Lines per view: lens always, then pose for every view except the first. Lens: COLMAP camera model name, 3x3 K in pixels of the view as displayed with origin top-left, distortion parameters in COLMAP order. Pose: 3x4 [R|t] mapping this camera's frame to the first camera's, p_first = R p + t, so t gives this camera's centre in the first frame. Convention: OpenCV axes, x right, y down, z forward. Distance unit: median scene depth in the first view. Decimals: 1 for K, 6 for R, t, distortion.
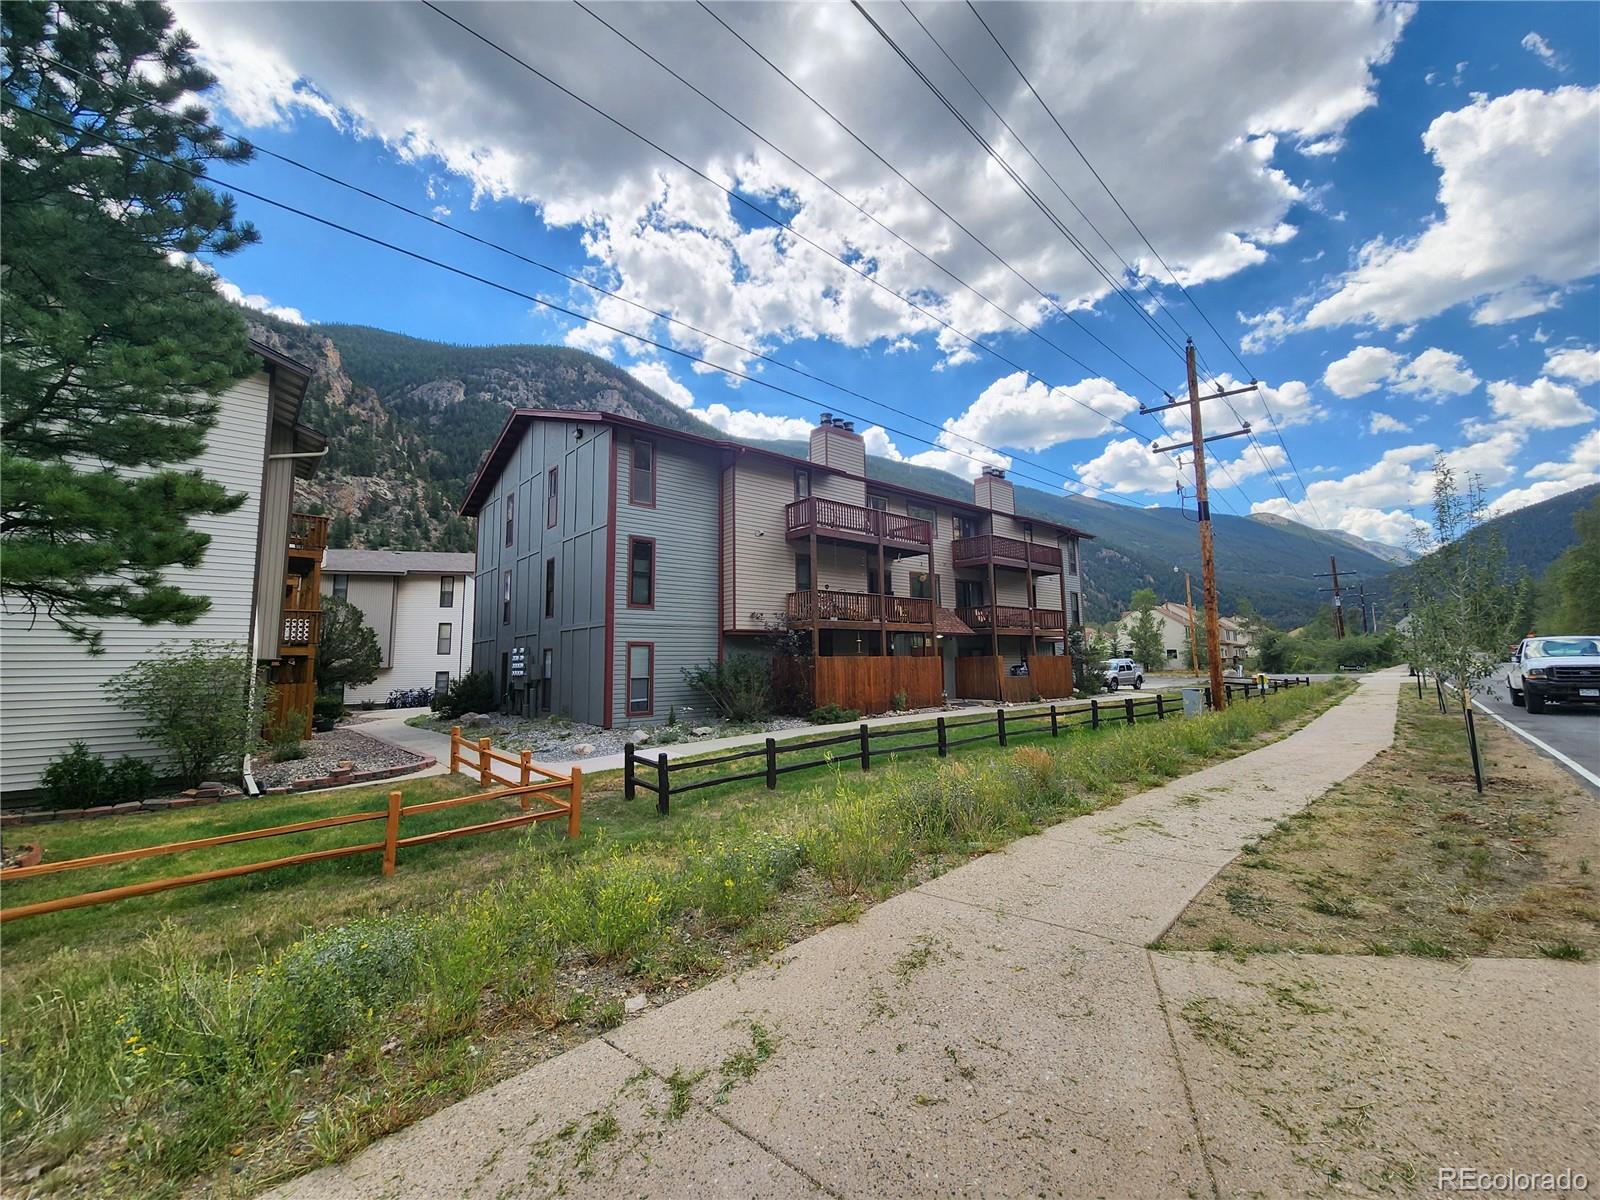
lens RADIAL K [[651.1, 0, 803.6], [0, 651.1, 596.5], [0, 0, 1]] dist [0.008206, -0.003748]
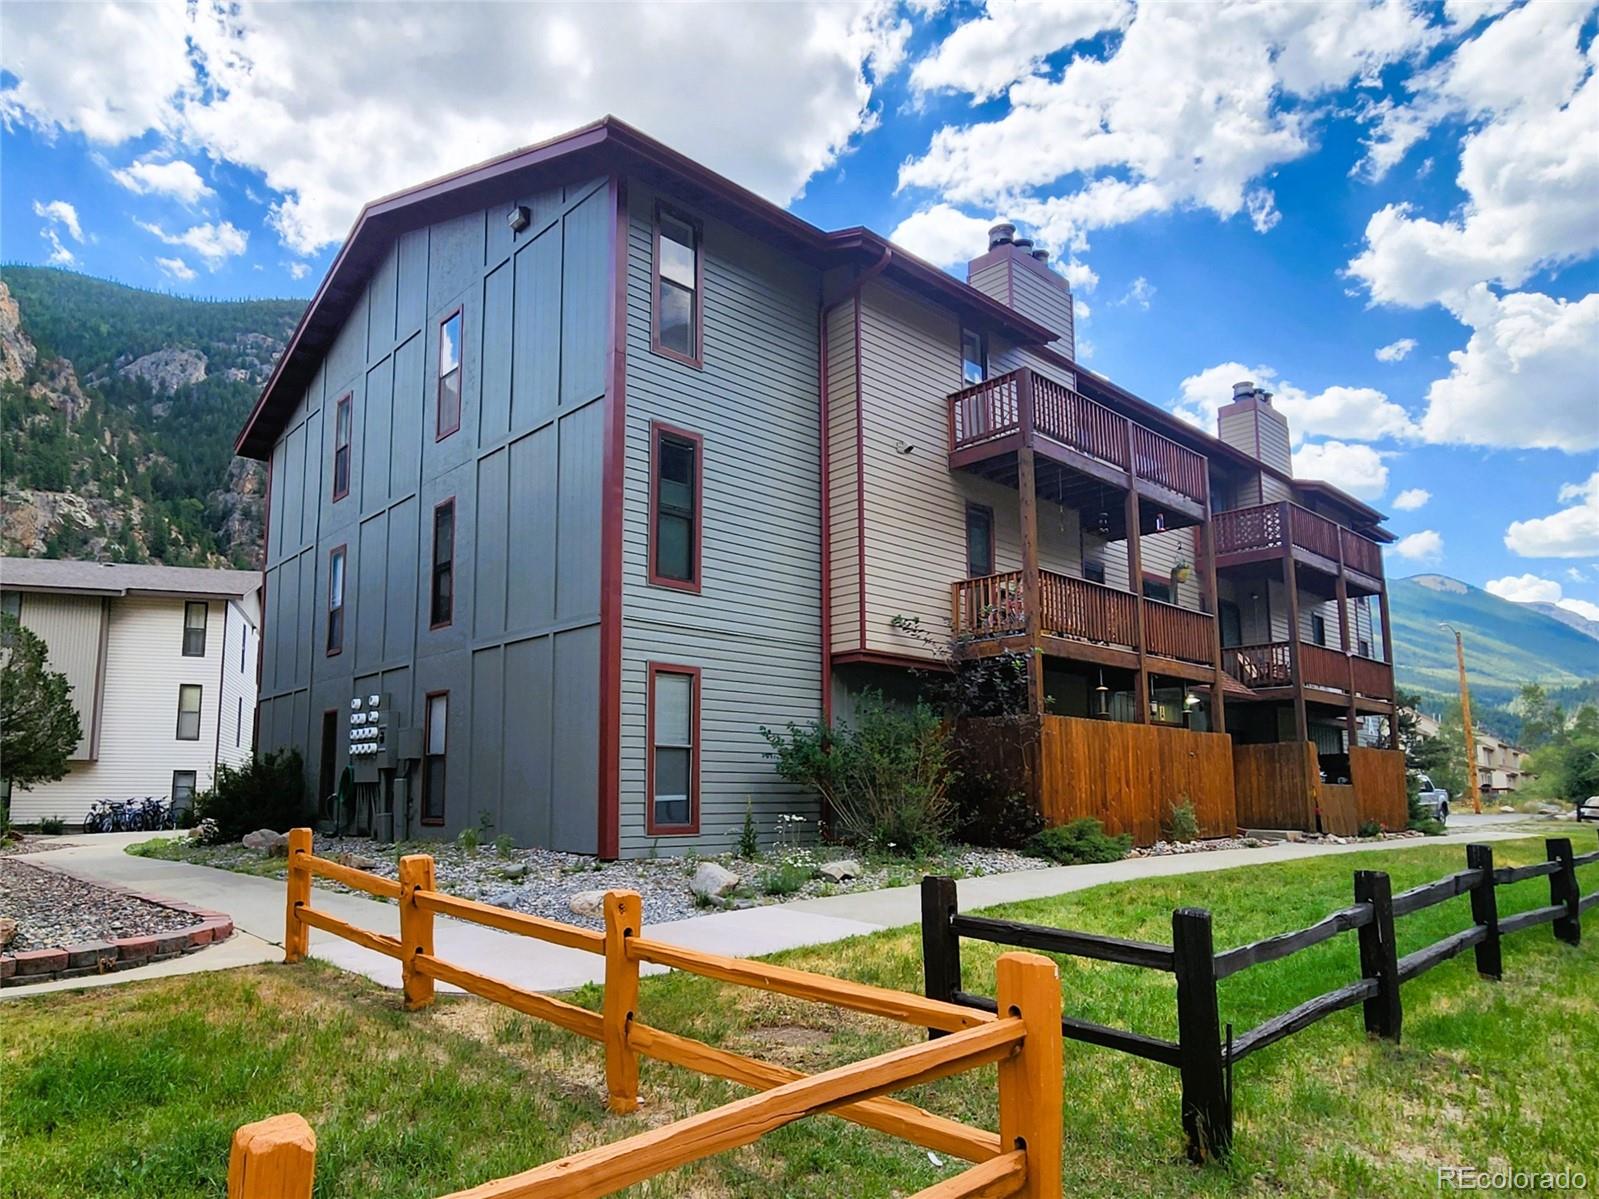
lens RADIAL K [[996.7, 0, 700.9], [0, 996.7, 689.6], [0, 0, 1]] dist [0.000433, 0.001303]
pose [[0.999760, 0.017707, -0.012929, -0.170692], [-0.017727, 0.999842, -0.001454, 0.066292], [0.012901, 0.001683, 0.999915, 0.253355]]
